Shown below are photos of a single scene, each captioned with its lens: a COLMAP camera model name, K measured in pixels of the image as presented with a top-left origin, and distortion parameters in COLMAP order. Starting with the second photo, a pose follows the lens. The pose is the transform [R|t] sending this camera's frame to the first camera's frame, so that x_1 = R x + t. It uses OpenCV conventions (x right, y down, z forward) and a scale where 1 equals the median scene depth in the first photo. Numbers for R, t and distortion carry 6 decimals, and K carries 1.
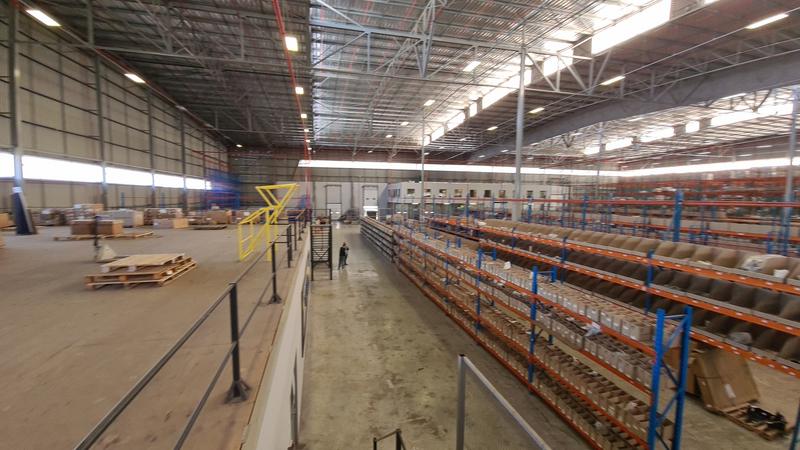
lens RADIAL K [[322.2, 0, 395.6], [0, 322.2, 222.7], [0, 0, 1]] dist [0.012305, -0.009136]
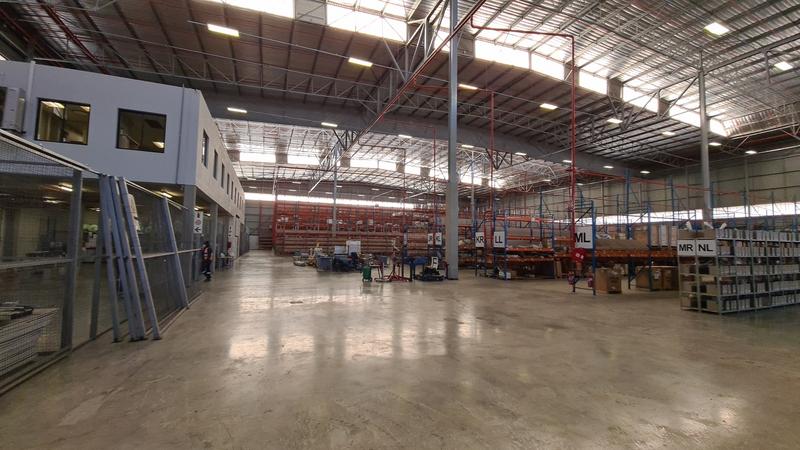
lens RADIAL K [[322.2, 0, 394.3], [0, 322.2, 224.0], [0, 0, 1]] dist [0.012305, -0.009136]
pose [[-0.144348, 0.045814, 0.988466, -0.417406], [0.059686, 0.997512, -0.037517, -0.040075], [-0.987725, 0.053582, -0.146723, 1.819128]]
